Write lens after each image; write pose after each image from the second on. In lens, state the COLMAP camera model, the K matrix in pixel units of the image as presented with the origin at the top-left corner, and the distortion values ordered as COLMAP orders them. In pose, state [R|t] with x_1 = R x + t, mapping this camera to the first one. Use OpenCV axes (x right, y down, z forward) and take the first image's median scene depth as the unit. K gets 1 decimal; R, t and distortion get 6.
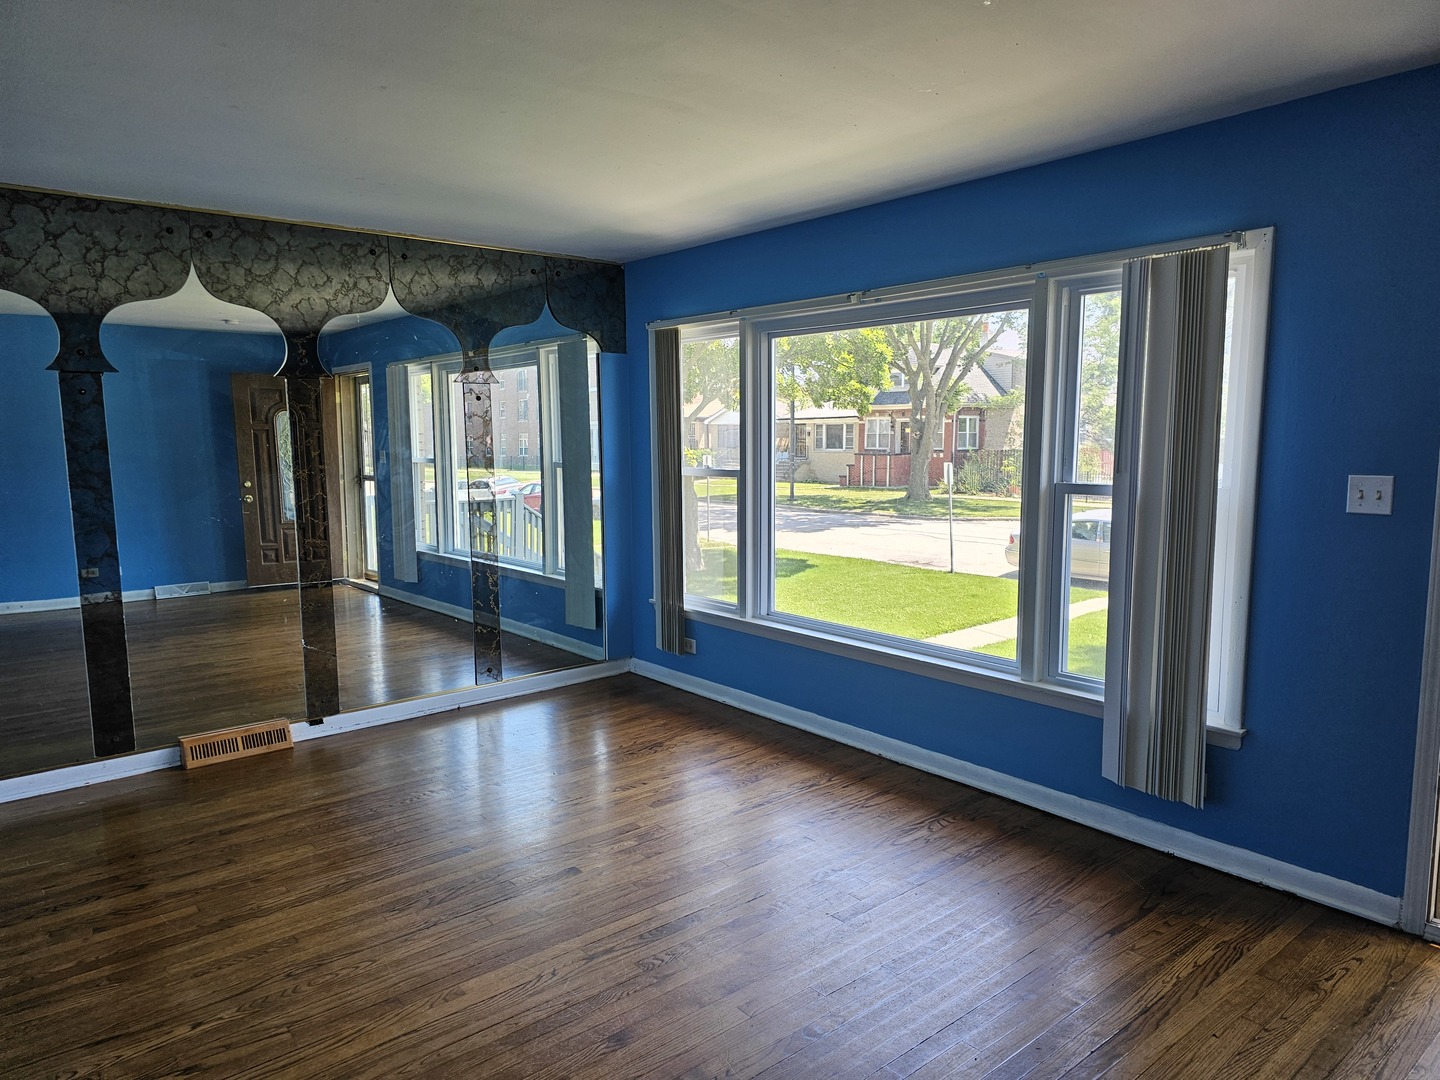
lens RADIAL K [[972.9, 0, 697.0], [0, 972.9, 547.1], [0, 0, 1]] dist [0.054296, -0.045704]
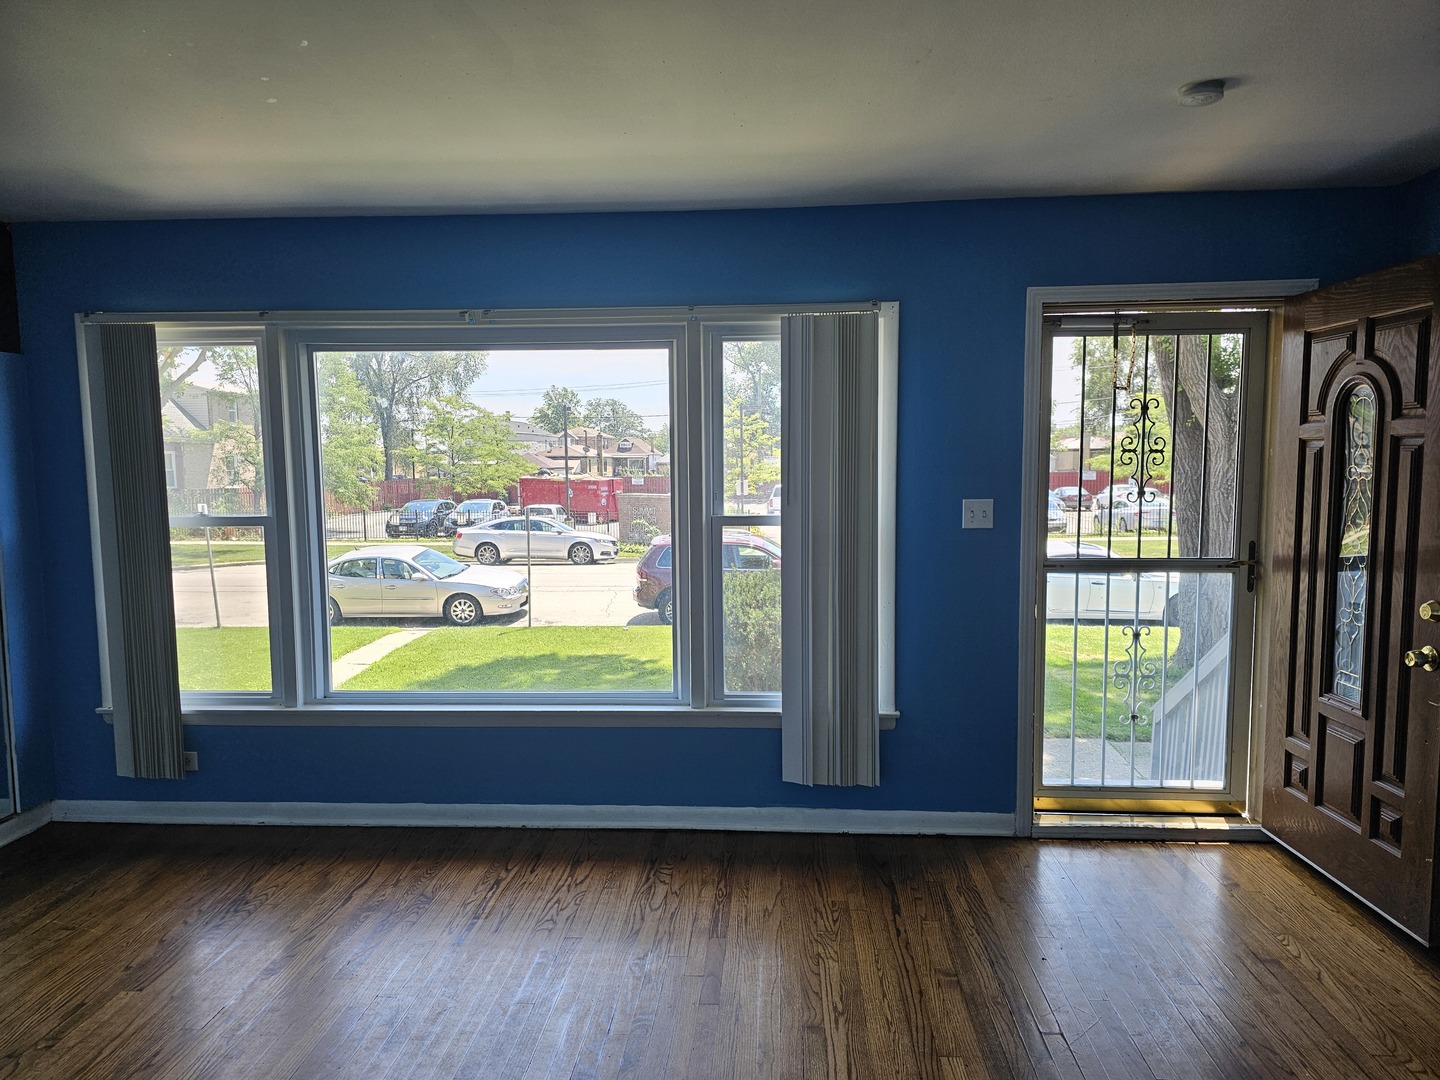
lens RADIAL K [[972.9, 0, 724.7], [0, 972.9, 547.5], [0, 0, 1]] dist [0.054296, -0.045704]
pose [[0.672398, -0.064483, 0.737375, -0.345037], [0.092248, 0.995732, 0.002956, -0.029231], [-0.734419, 0.066034, 0.675477, 0.248296]]
